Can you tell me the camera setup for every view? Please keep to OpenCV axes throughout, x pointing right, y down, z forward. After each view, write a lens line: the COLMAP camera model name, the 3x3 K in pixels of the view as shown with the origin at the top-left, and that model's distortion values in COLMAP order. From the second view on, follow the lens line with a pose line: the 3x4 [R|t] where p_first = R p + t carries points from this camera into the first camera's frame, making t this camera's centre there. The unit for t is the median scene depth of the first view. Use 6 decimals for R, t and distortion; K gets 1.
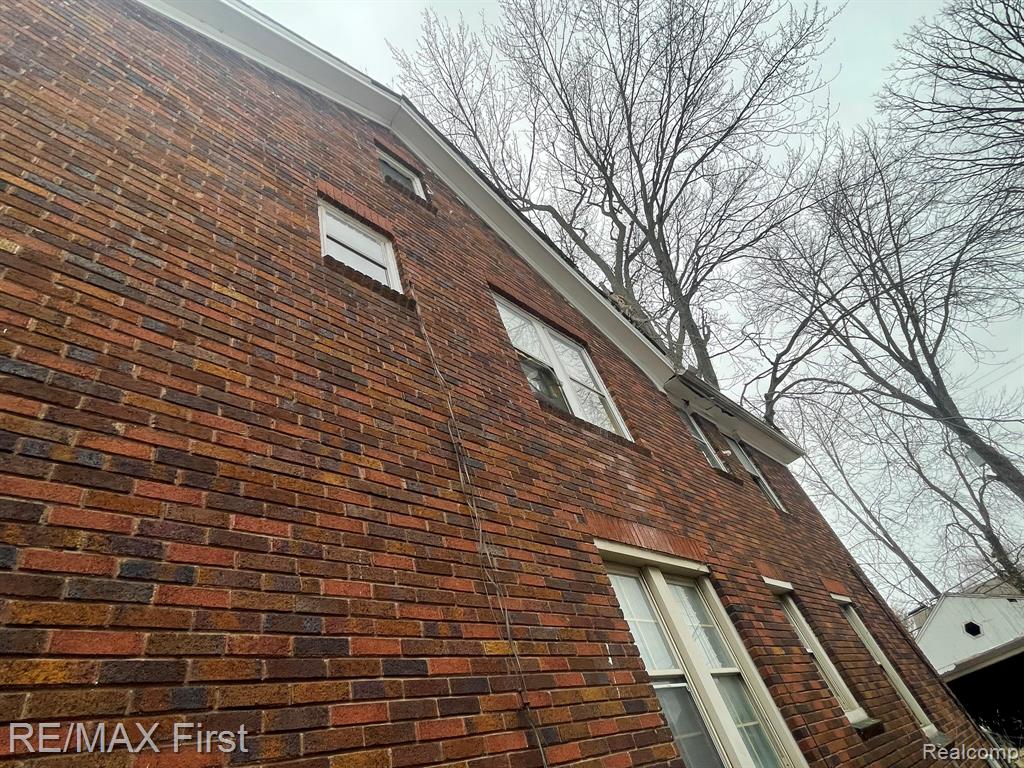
lens RADIAL K [[538.3, 0, 512.0], [0, 538.3, 384.0], [0, 0, 1]] dist [-0.003481, 0.000099]
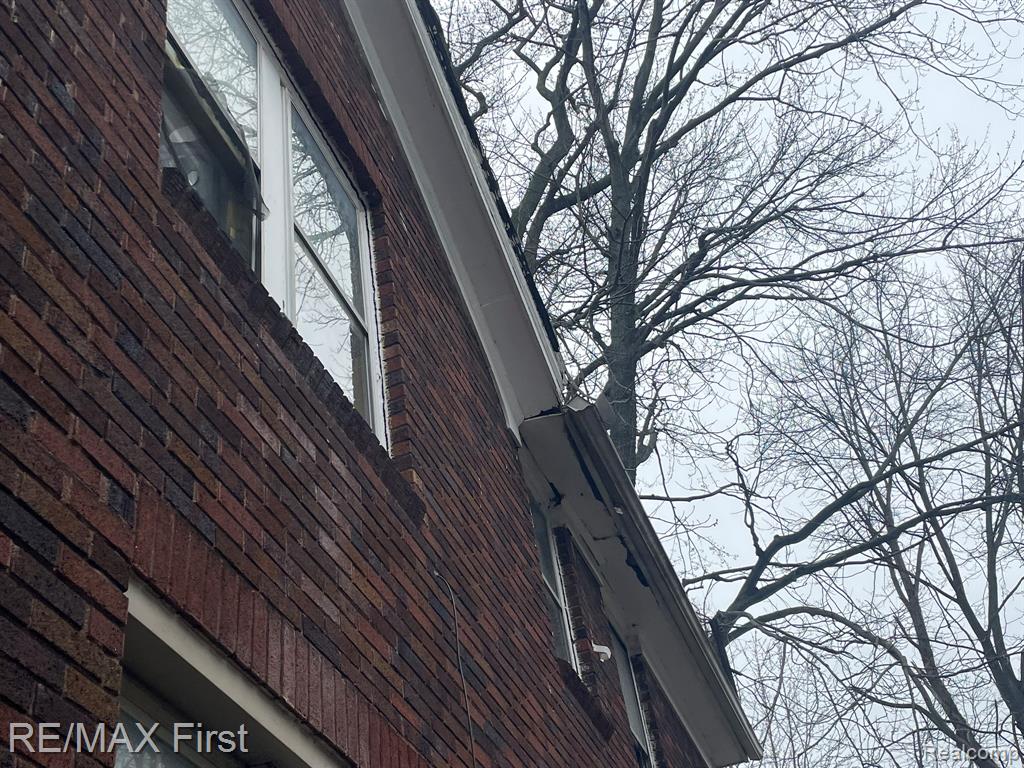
lens RADIAL K [[1286.4, 0, 512.0], [0, 1286.4, 384.0], [0, 0, 1]] dist [0.089198, -0.034193]
pose [[0.887731, 0.402678, 0.223123, 0.060674], [-0.383562, 0.914984, -0.125238, 0.090479], [-0.254585, 0.025597, 0.966712, 0.122815]]
